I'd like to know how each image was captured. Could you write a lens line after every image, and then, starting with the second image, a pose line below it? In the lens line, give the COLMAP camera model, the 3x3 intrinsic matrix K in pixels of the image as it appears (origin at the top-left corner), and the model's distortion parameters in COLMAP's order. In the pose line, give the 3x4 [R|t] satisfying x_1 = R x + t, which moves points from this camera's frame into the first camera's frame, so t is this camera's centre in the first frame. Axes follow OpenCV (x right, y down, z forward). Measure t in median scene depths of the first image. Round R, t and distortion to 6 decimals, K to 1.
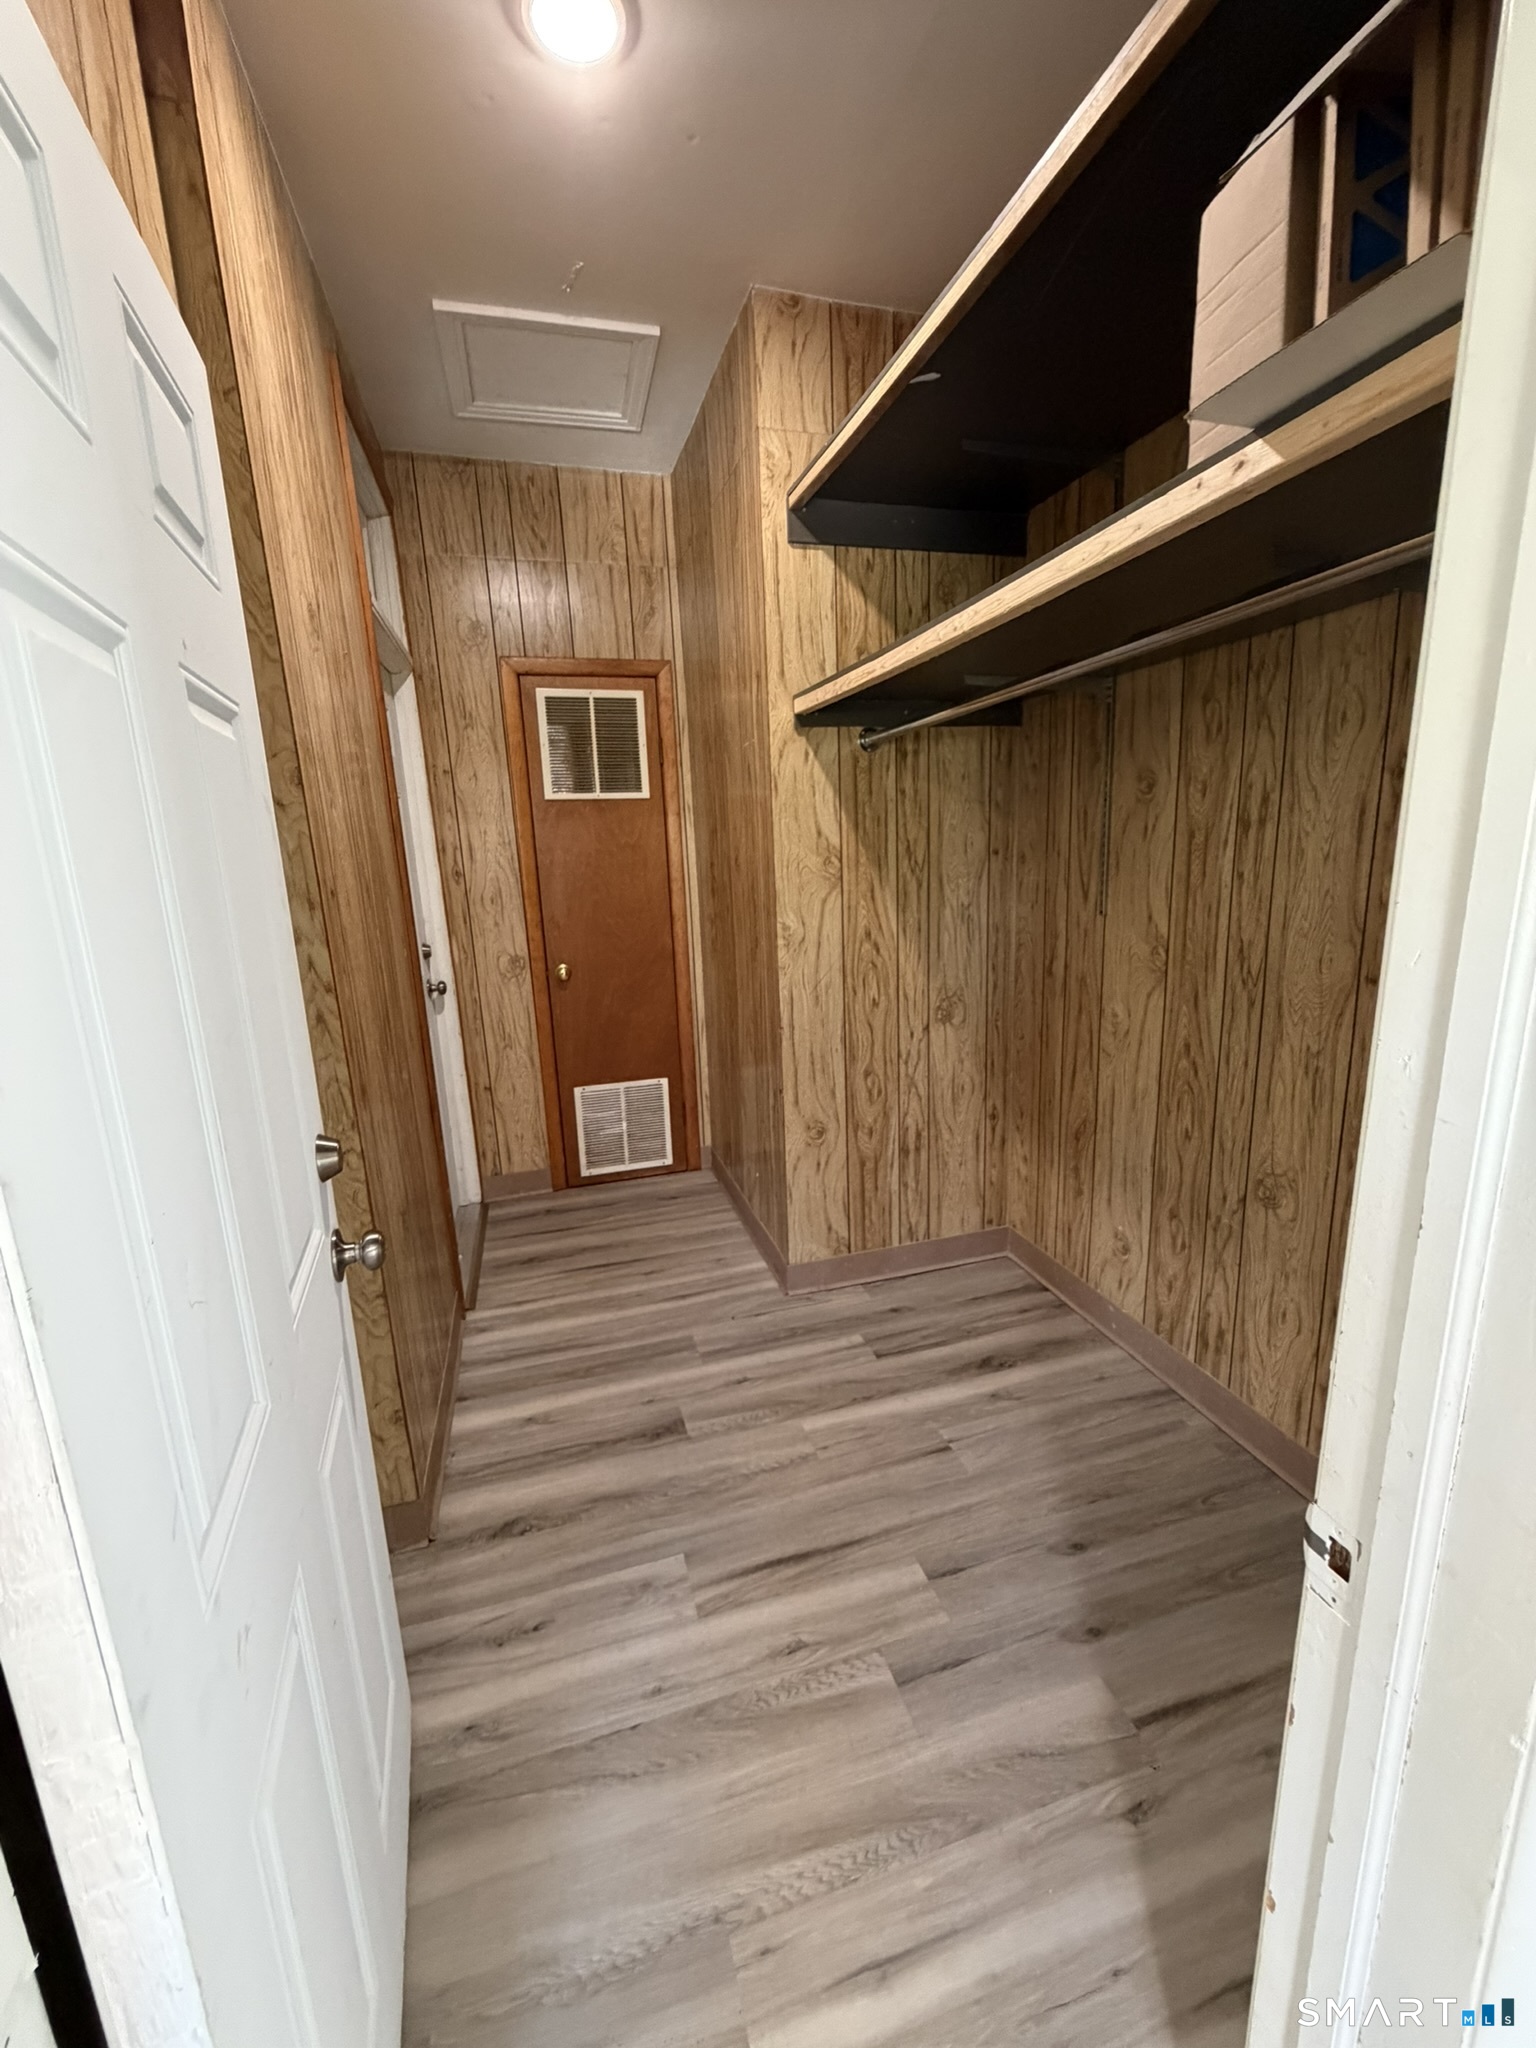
lens RADIAL K [[824.0, 0, 765.6], [0, 824.0, 1019.9], [0, 0, 1]] dist [-0.004476, 0.000358]
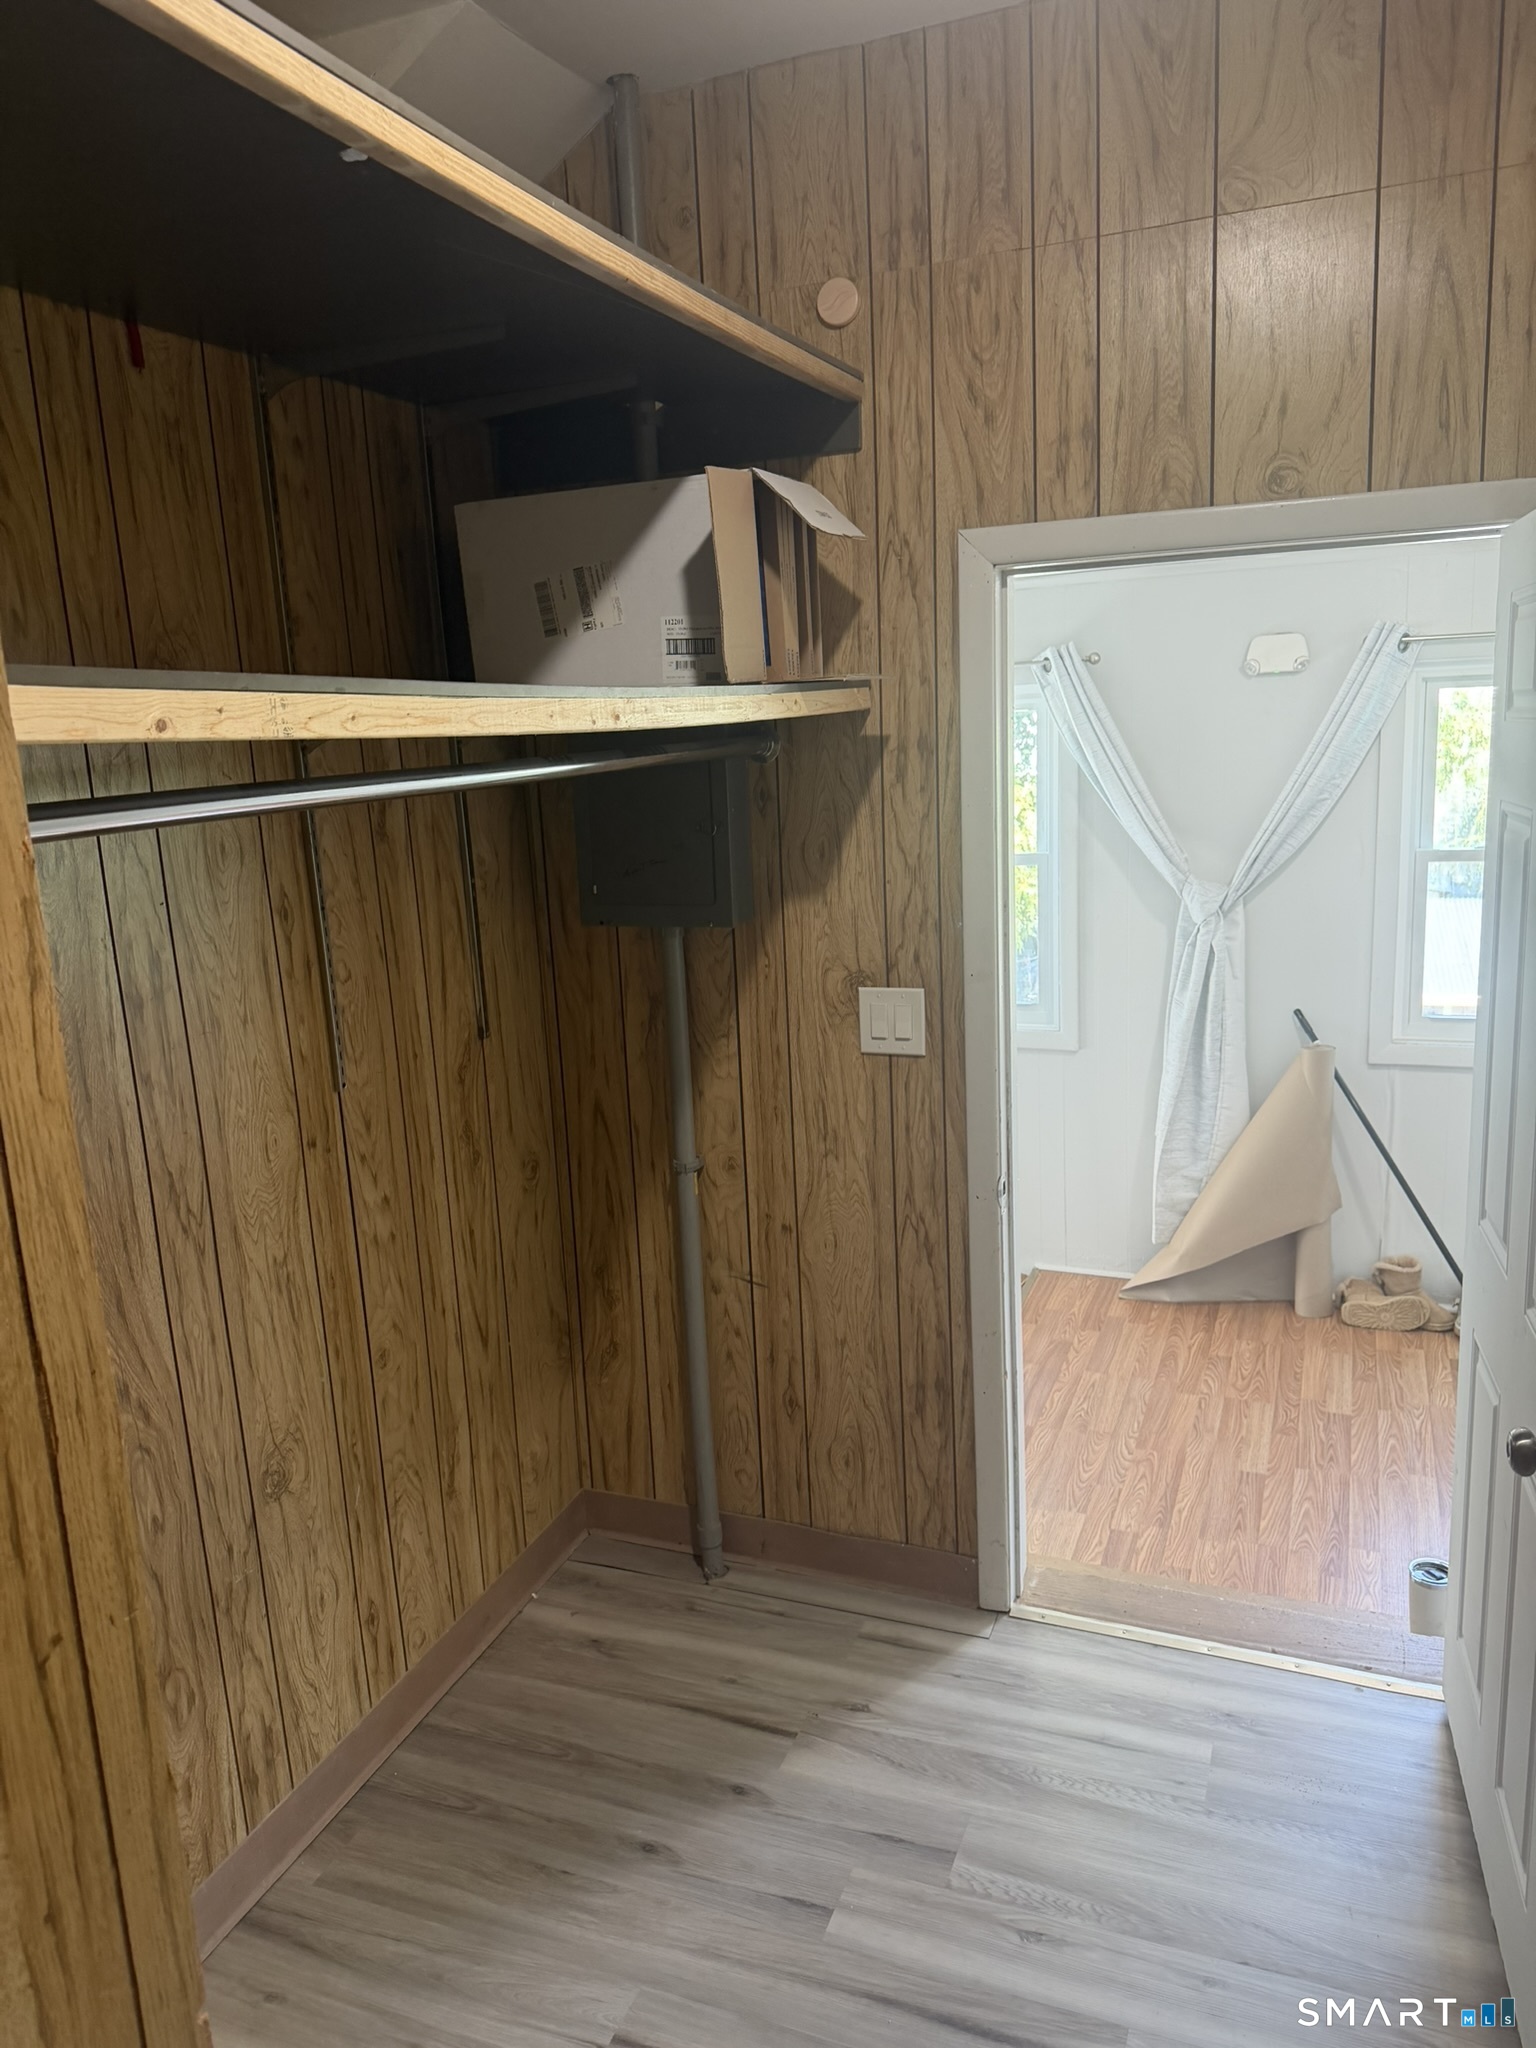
lens RADIAL K [[1453.5, 0, 771.0], [0, 1453.5, 1029.5], [0, 0, 1]] dist [-0.008987, -0.003588]
pose [[-0.788835, -0.047721, 0.612749, -0.510735], [0.207019, 0.918091, 0.338011, -0.509971], [-0.578690, 0.393486, -0.714343, 1.565938]]
